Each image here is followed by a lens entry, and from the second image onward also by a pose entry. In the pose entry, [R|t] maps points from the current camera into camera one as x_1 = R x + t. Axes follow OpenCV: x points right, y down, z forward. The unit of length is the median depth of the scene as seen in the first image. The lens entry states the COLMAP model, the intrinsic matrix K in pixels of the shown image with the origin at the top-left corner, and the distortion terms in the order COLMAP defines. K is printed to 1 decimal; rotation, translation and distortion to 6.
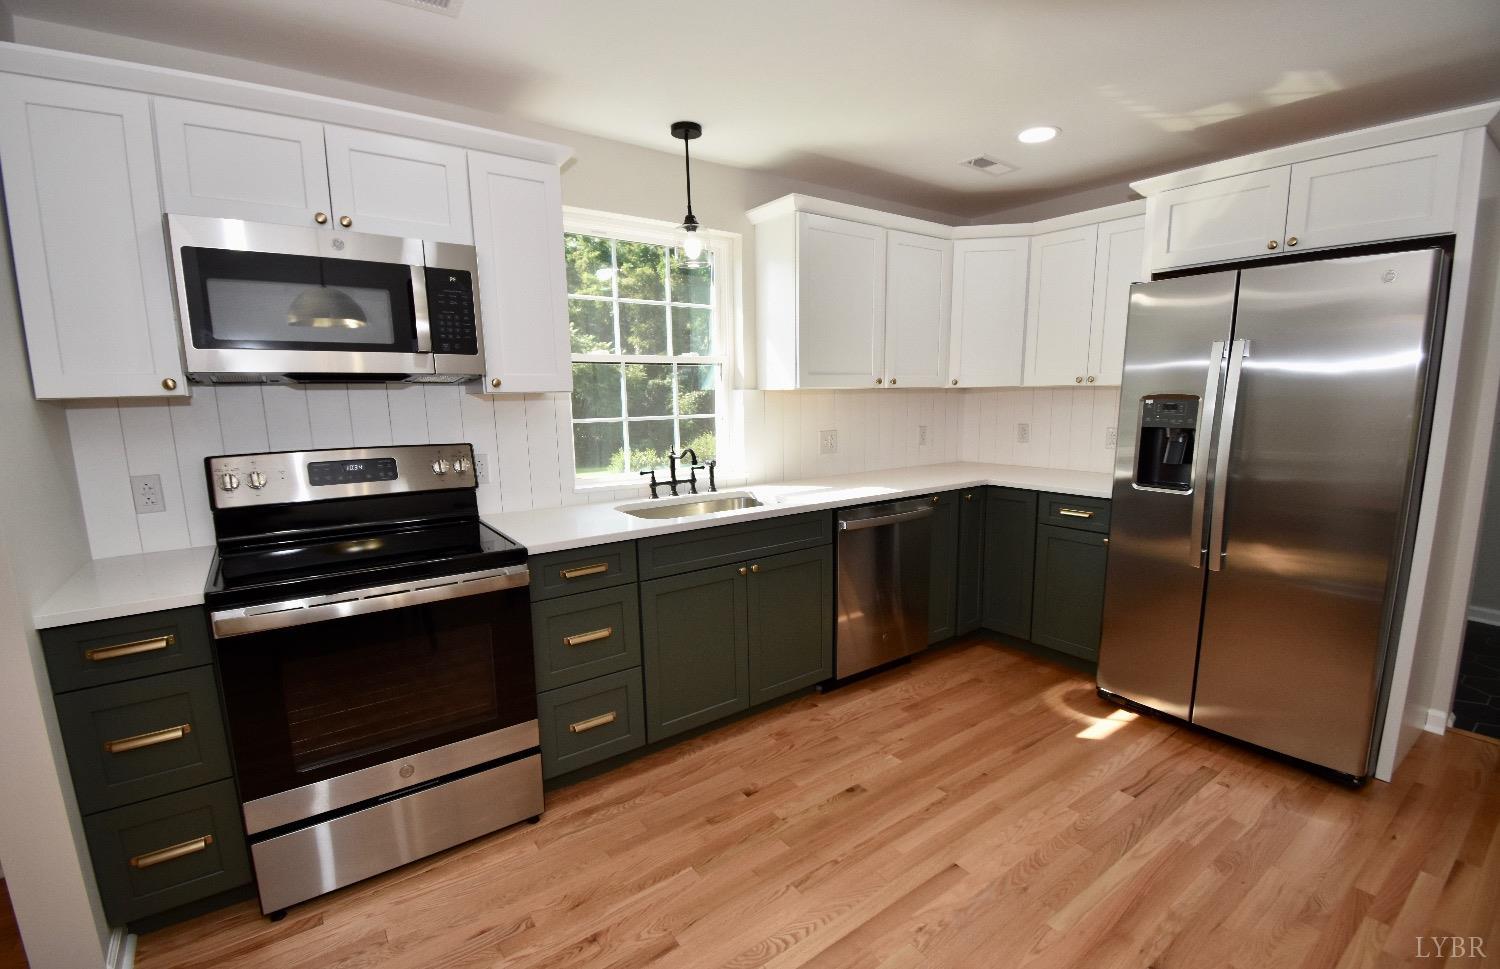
lens RADIAL K [[664.4, 0, 766.2], [0, 664.4, 504.8], [0, 0, 1]] dist [0.014755, -0.020991]
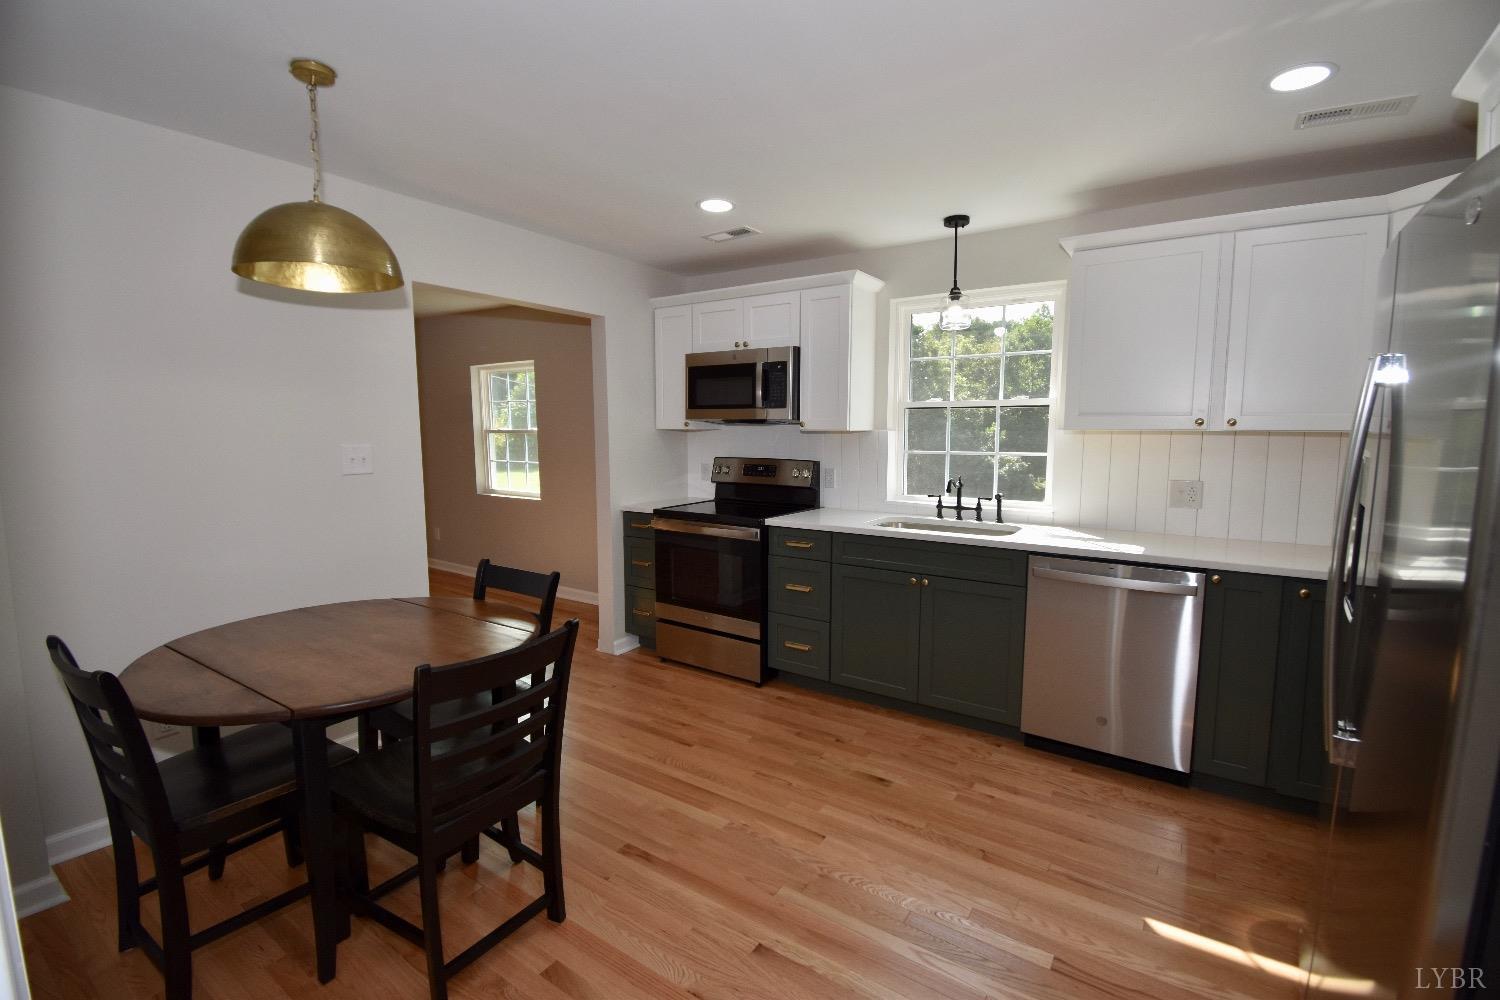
lens RADIAL K [[656.7, 0, 756.6], [0, 656.7, 494.9], [0, 0, 1]] dist [0.011021, -0.023637]
pose [[0.329677, 0.106305, -0.938090, 0.948303], [-0.166123, 0.984669, 0.053202, -0.067333], [0.929363, 0.138299, 0.342282, 0.312739]]
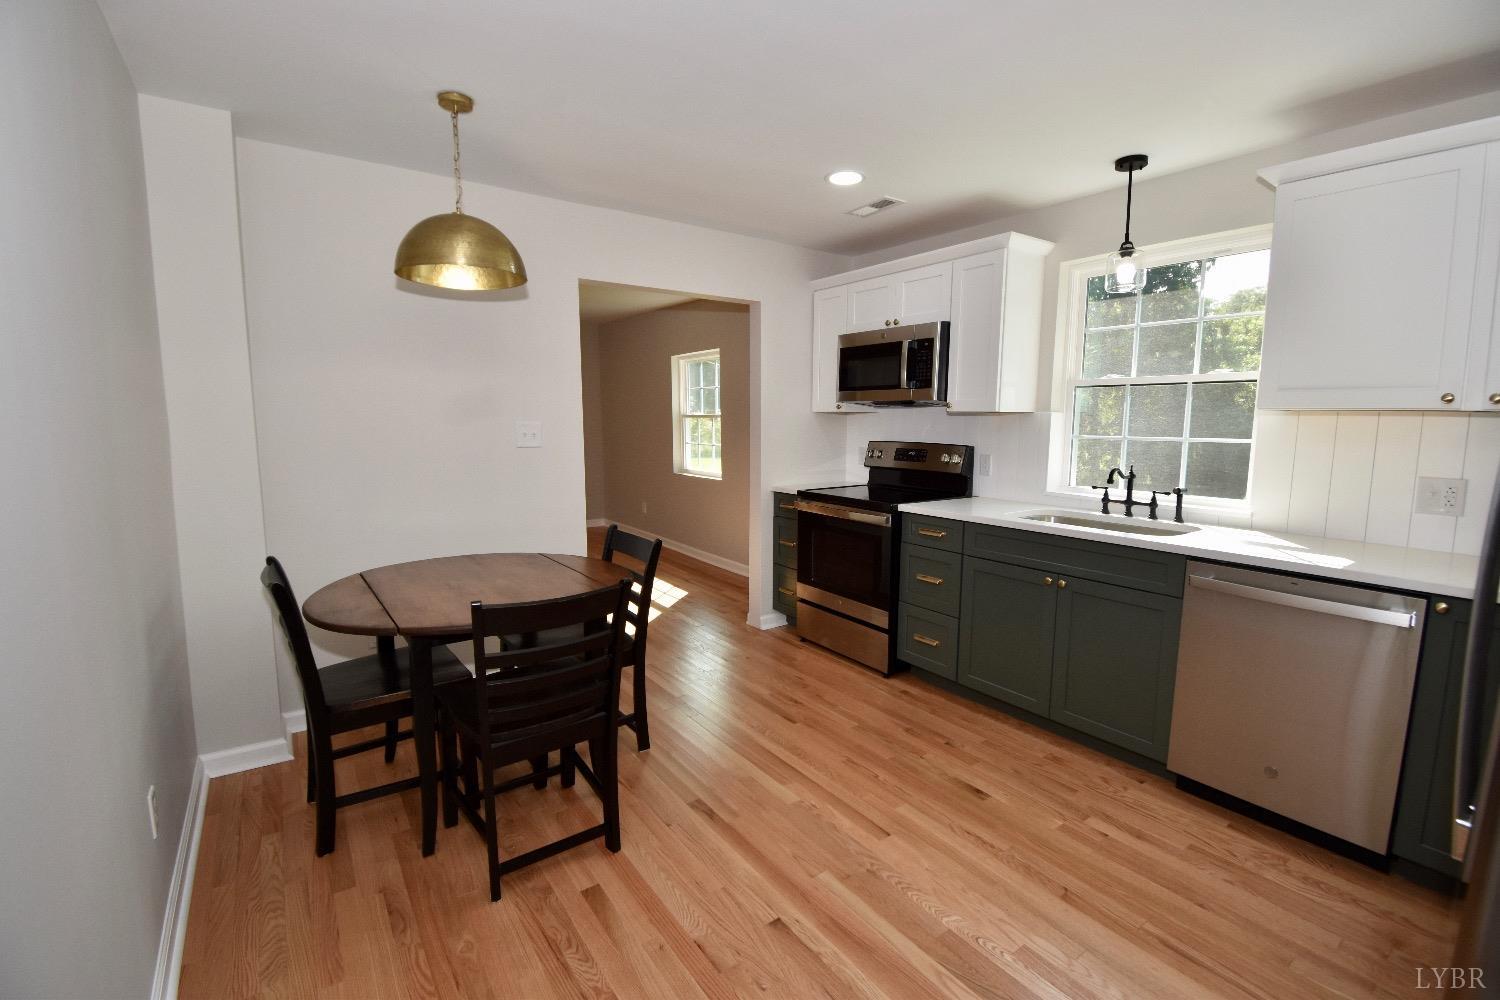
lens RADIAL K [[657.1, 0, 755.2], [0, 657.1, 500.6], [0, 0, 1]] dist [0.012992, -0.022981]
pose [[-0.020289, 0.136123, -0.990484, 0.977769], [-0.175331, 0.974851, 0.137566, -0.085237], [0.984300, 0.176454, 0.004088, 0.511039]]
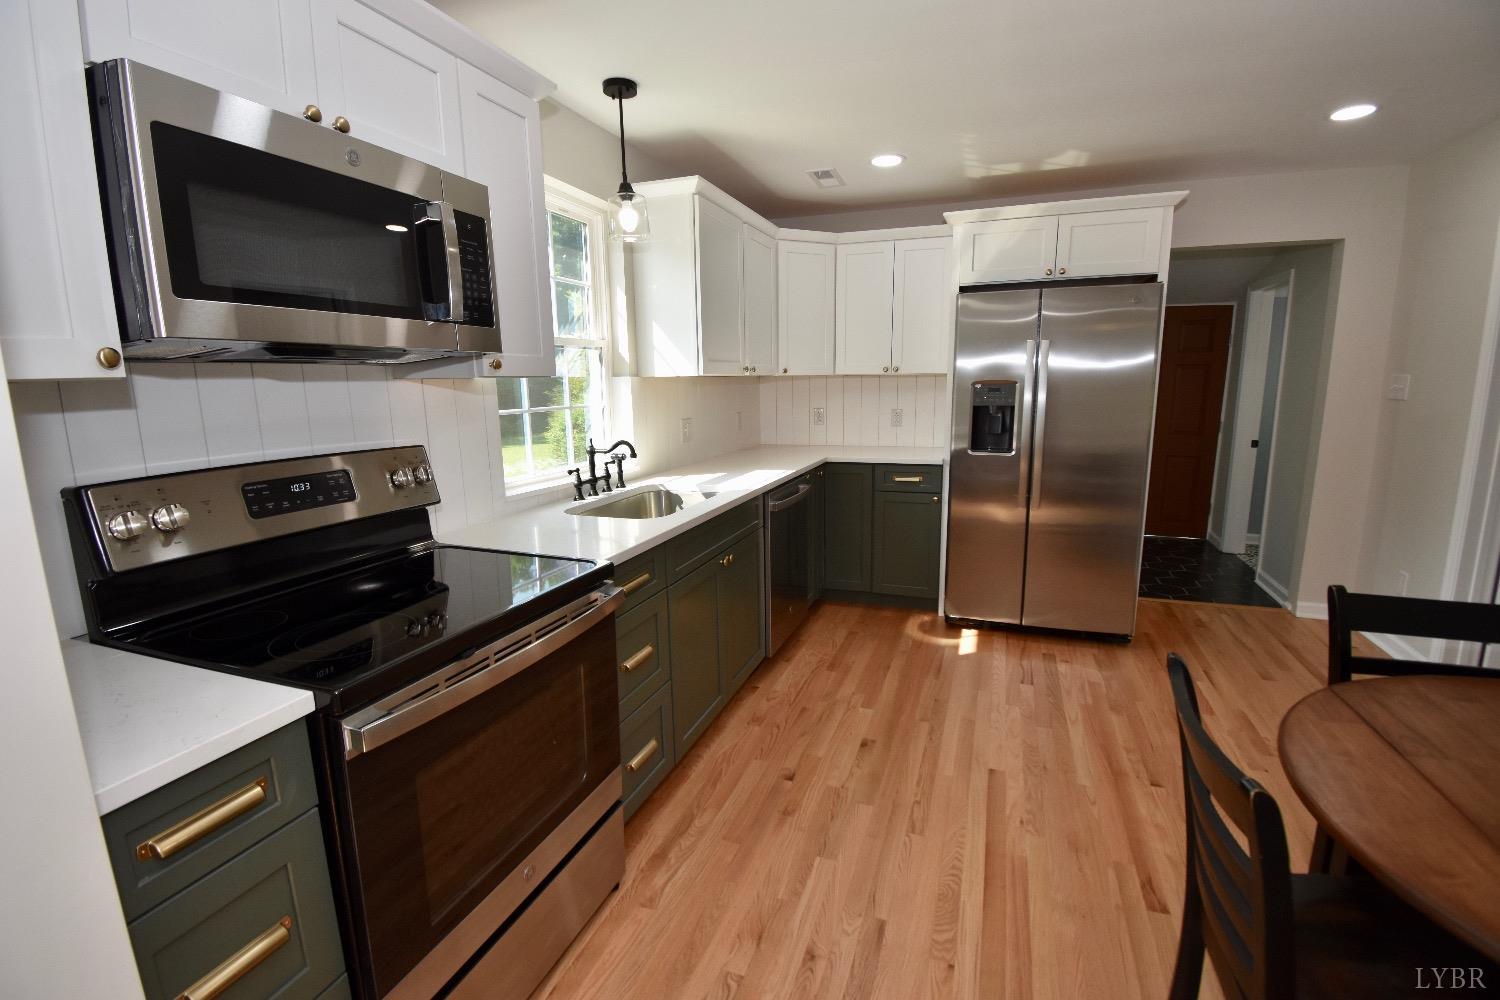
lens RADIAL K [[665.7, 0, 758.9], [0, 665.7, 498.9], [0, 0, 1]] dist [0.017530, -0.023332]
pose [[0.833961, -0.096571, 0.543308, -0.508074], [0.094945, 0.994996, 0.031119, -0.018041], [-0.543595, 0.025632, 0.838956, 0.152653]]
